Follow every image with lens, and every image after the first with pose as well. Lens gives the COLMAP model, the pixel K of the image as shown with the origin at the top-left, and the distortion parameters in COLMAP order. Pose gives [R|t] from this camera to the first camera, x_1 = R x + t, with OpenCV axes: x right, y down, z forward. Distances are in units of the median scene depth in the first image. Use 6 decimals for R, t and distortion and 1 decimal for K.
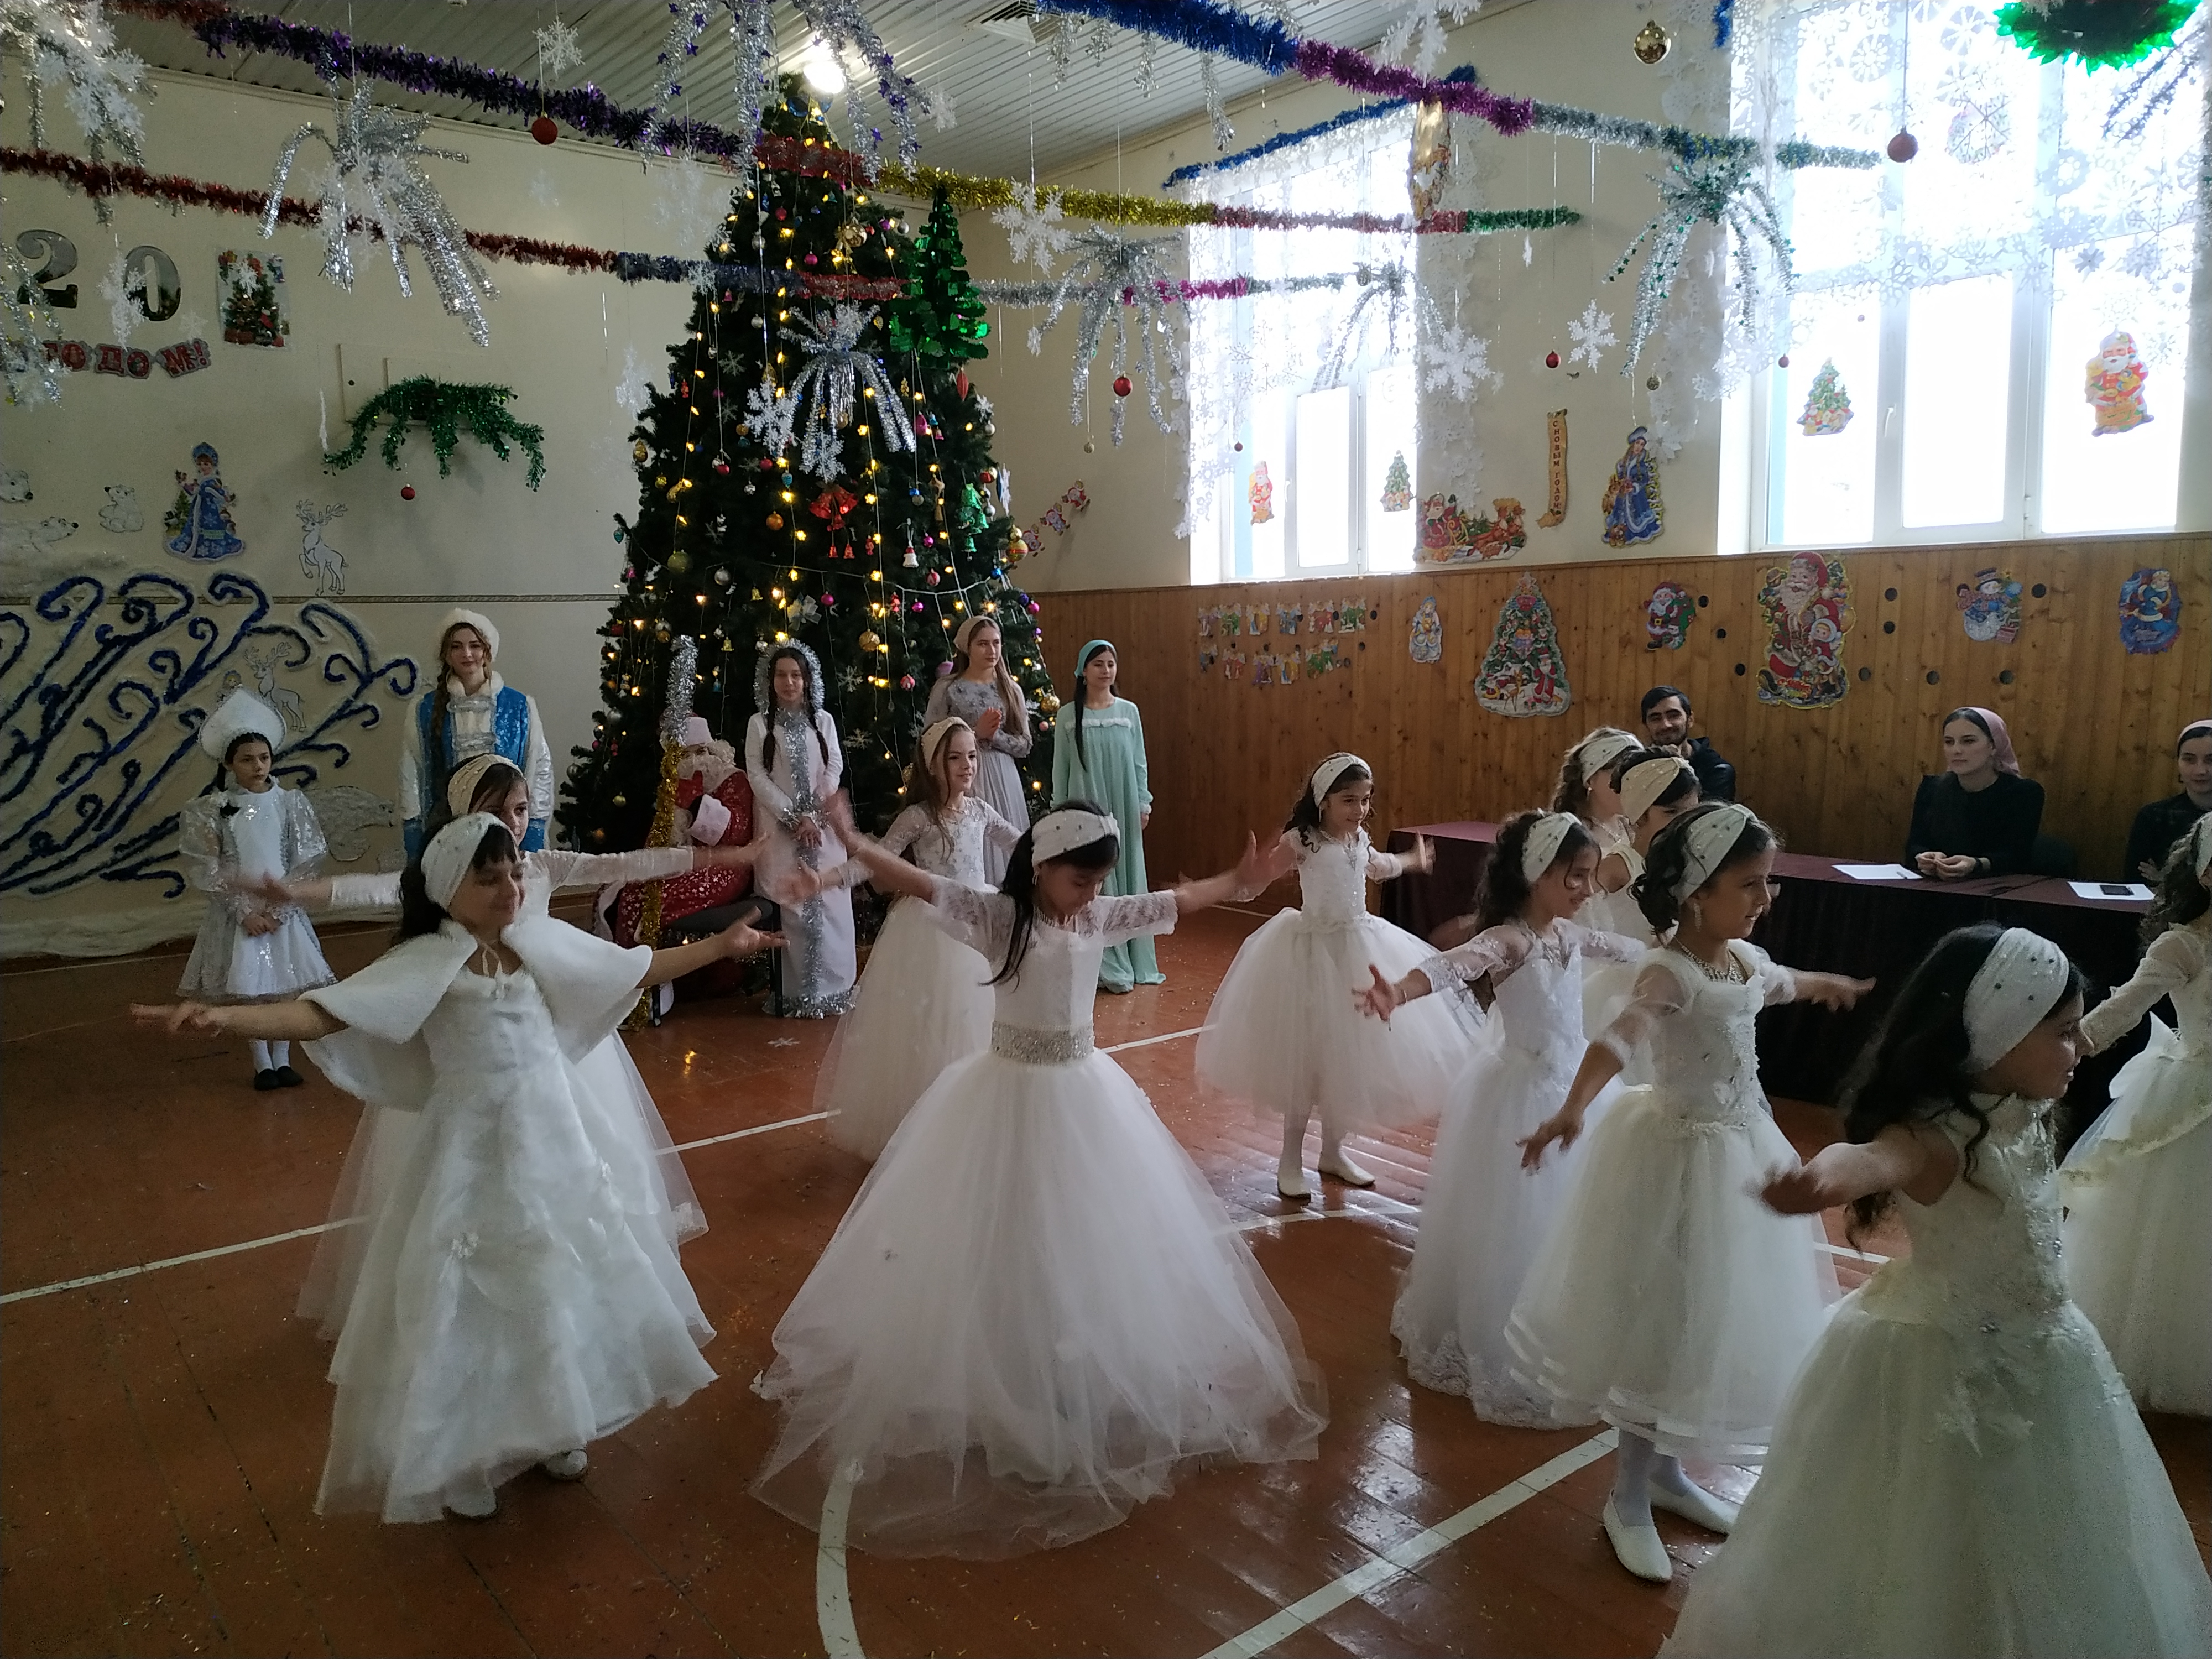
lens RADIAL K [[1586.6, 0, 1106.0], [0, 1586.6, 829.5], [0, 0, 1]] dist [-0.168036, 0.061453]
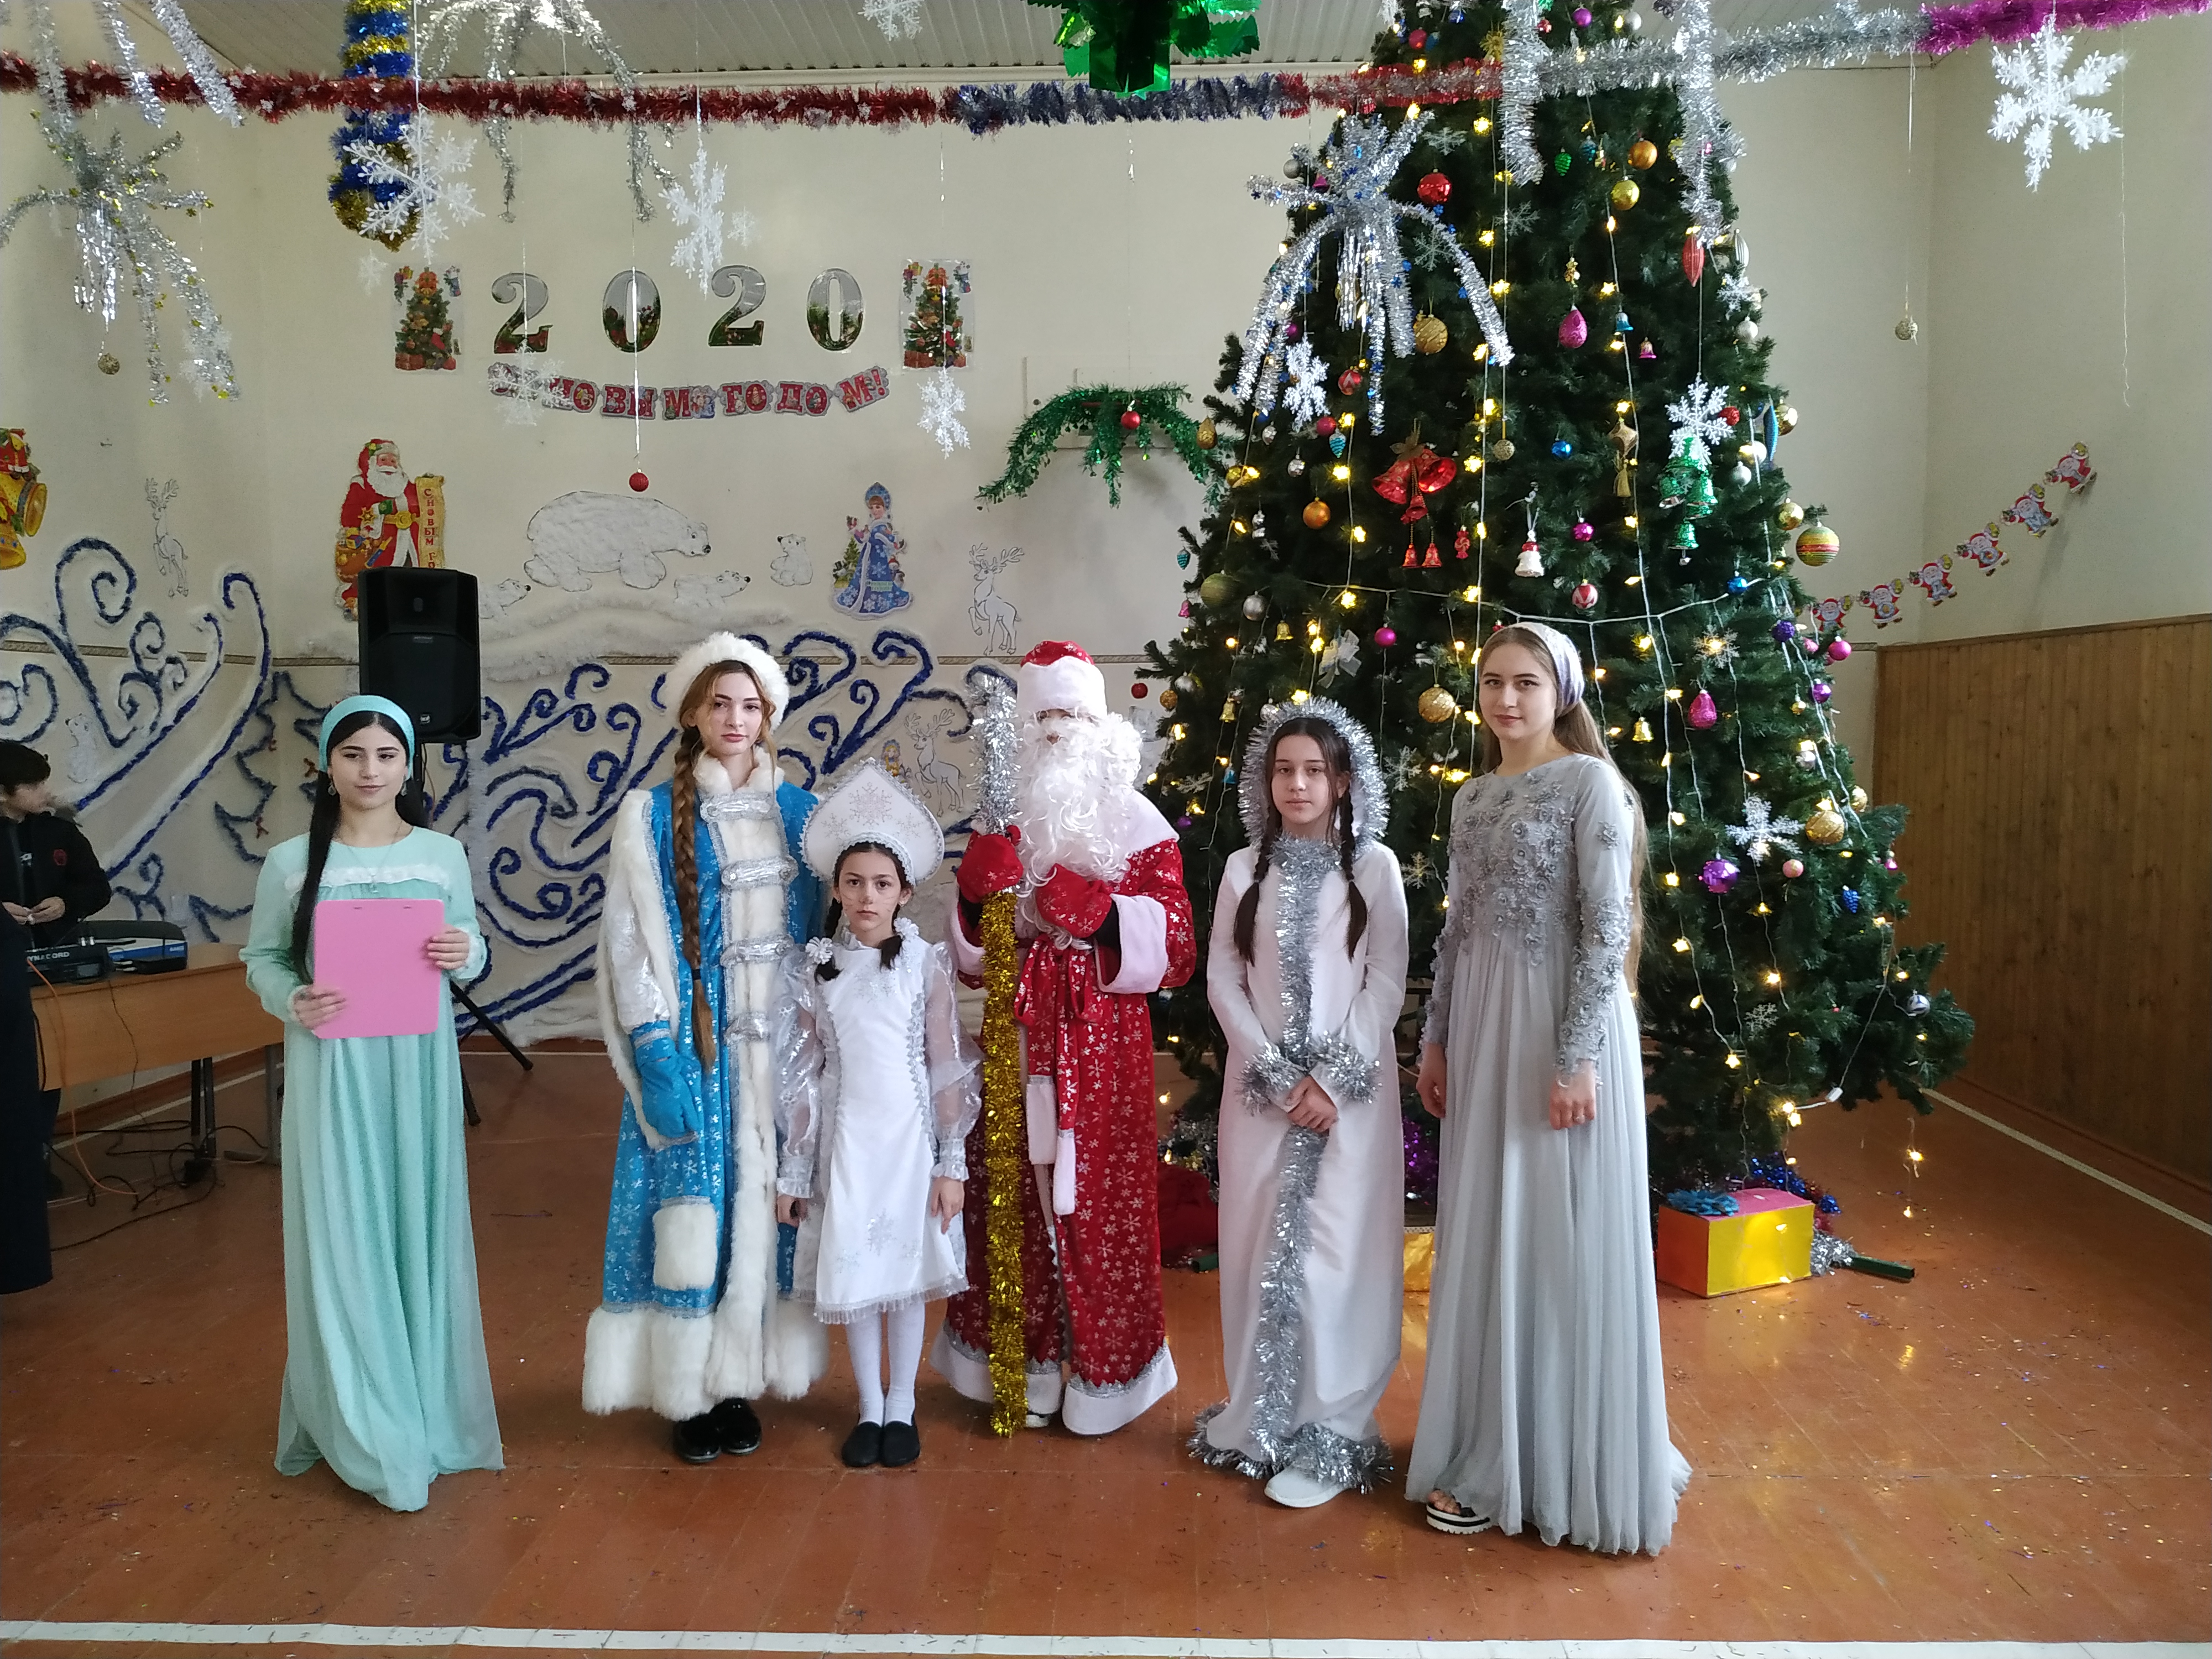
lens RADIAL K [[1535.5, 0, 1106.0], [0, 1535.5, 829.5], [0, 0, 1]] dist [0.003872, -0.073239]
pose [[0.736608, 0.044887, -0.674829, 0.125608], [-0.082649, 0.996291, -0.023946, -0.042664], [0.671251, 0.073413, 0.737586, 0.431145]]
